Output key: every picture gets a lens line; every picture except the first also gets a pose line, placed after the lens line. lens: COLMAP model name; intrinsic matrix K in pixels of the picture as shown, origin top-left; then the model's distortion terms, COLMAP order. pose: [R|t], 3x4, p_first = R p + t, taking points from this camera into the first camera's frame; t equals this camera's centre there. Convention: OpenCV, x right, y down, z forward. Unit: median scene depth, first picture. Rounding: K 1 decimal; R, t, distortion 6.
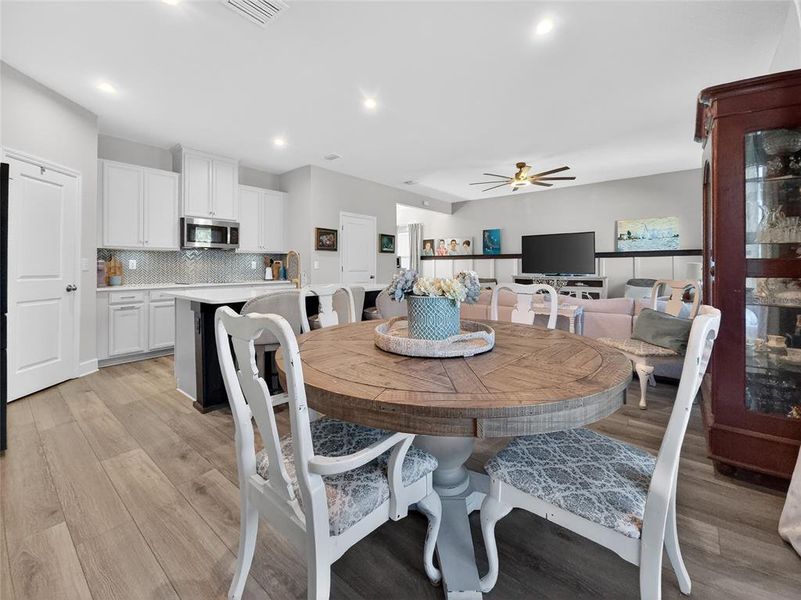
lens RADIAL K [[340.4, 0, 399.2], [0, 340.4, 272.8], [0, 0, 1]] dist [0.007234, -0.002517]
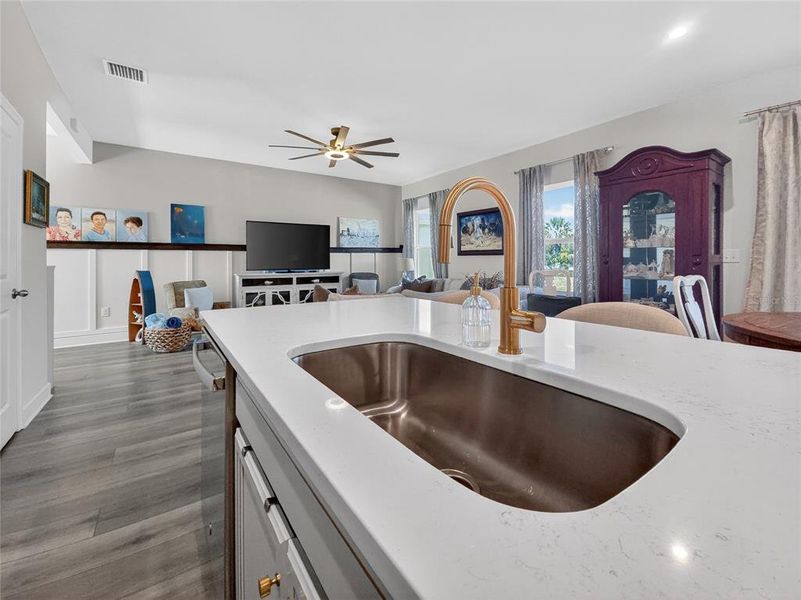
lens RADIAL K [[340.4, 0, 396.2], [0, 340.4, 259.6], [0, 0, 1]] dist [0.007234, -0.002517]
pose [[0.294604, 0.005403, 0.955604, -0.321077], [0.018723, 0.999759, -0.011425, -0.012035], [-0.955436, 0.021257, 0.294432, 0.616043]]
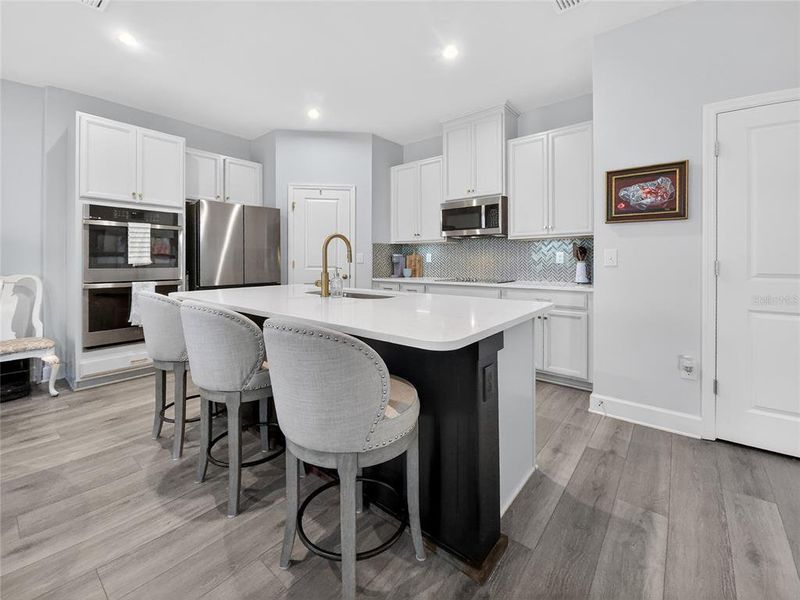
lens RADIAL K [[340.0, 0, 402.1], [0, 340.0, 265.4], [0, 0, 1]] dist [0.007234, -0.002517]
pose [[-0.008192, 0.017014, -0.999822, 0.190646], [-0.019177, 0.999669, 0.017168, -0.013299], [0.999783, 0.019315, -0.007863, 0.698731]]
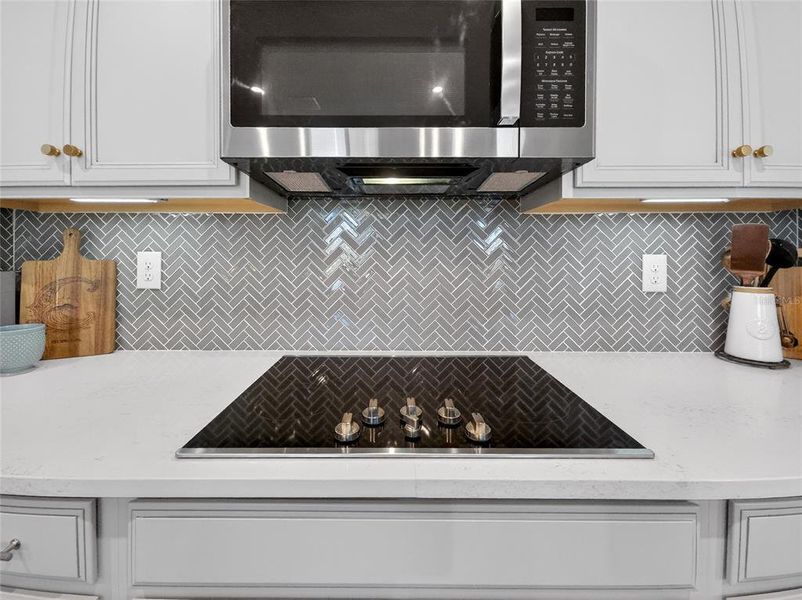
lens RADIAL K [[340.9, 0, 391.9], [0, 340.9, 254.2], [0, 0, 1]] dist [0.007234, -0.002517]
pose [[0.620377, 0.004596, -0.784290, -0.357107], [-0.019097, 0.999775, -0.009247, -0.027997], [0.784071, 0.020714, 0.620326, 0.741395]]
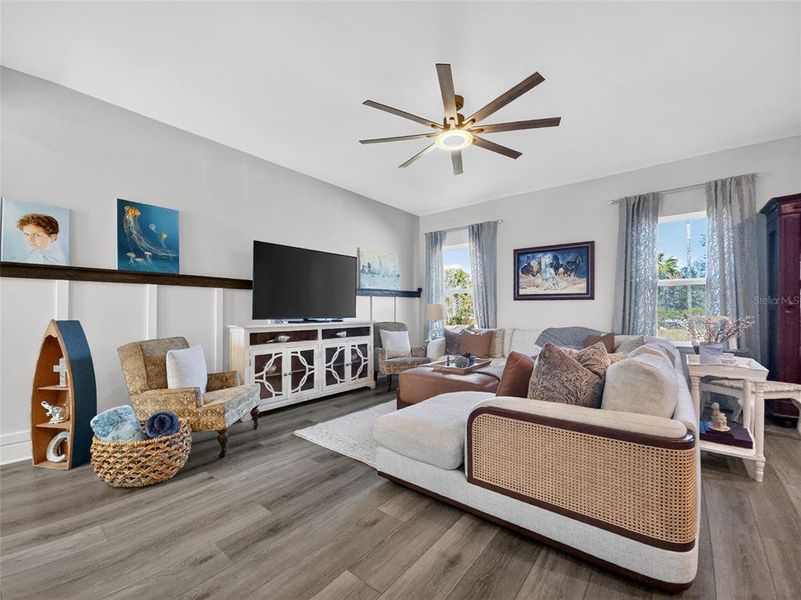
lens RADIAL K [[340.4, 0, 405.6], [0, 340.4, 307.9], [0, 0, 1]] dist [0.007234, -0.002517]
pose [[0.007719, 0.010947, 0.999910, -0.131614], [0.017819, 0.999780, -0.011083, -0.009164], [-0.999811, 0.017903, 0.007522, 1.019539]]
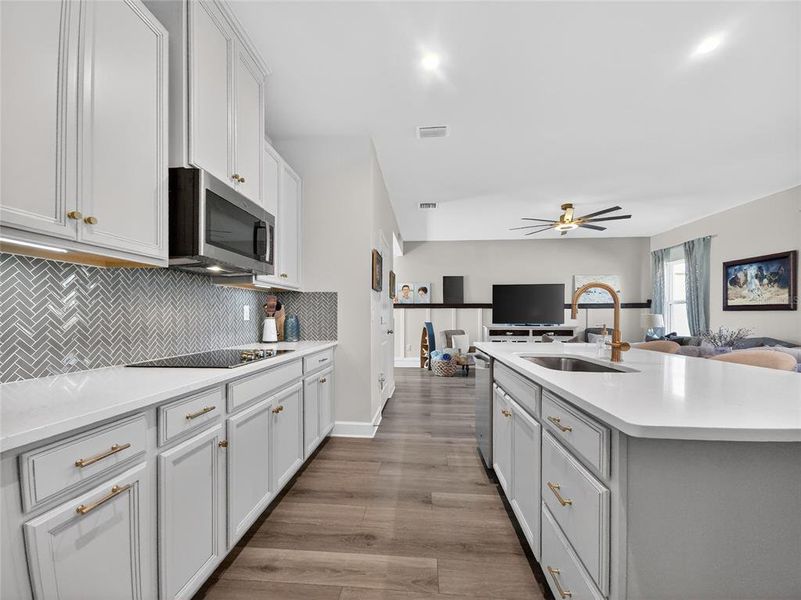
lens RADIAL K [[340.4, 0, 397.7], [0, 340.4, 317.4], [0, 0, 1]] dist [0.007234, -0.002517]
pose [[0.829411, 0.002240, 0.558635, -0.504851], [0.005138, 0.999919, -0.011639, -0.009518], [-0.558616, 0.012524, 0.829332, 0.468119]]
